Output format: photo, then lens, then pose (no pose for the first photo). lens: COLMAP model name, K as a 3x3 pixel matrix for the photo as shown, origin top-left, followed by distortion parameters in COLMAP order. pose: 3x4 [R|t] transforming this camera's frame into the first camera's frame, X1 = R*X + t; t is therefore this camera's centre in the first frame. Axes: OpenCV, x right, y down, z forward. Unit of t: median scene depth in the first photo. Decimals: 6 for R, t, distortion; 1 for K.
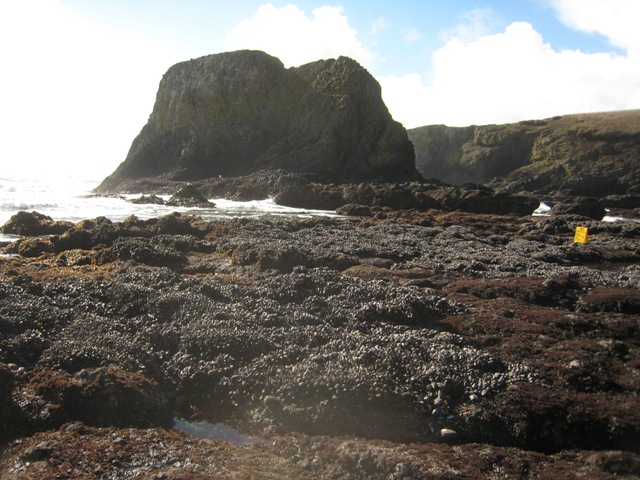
lens RADIAL K [[537.9, 0, 316.9], [0, 537.9, 242.2], [0, 0, 1]] dist [-0.146072, 0.140550]
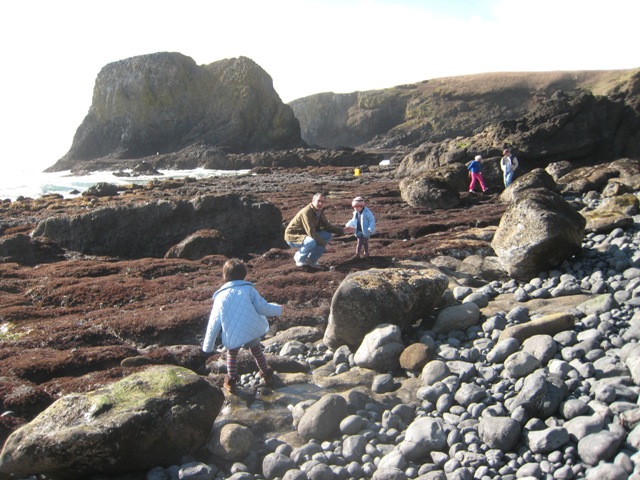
lens RADIAL K [[537.9, 0, 316.9], [0, 537.9, 242.2], [0, 0, 1]] dist [-0.146072, 0.140550]
pose [[0.982166, -0.093687, 0.163014, -0.024056], [0.081970, 0.993641, 0.077189, 0.023392], [-0.169209, -0.062450, 0.983600, -0.330671]]
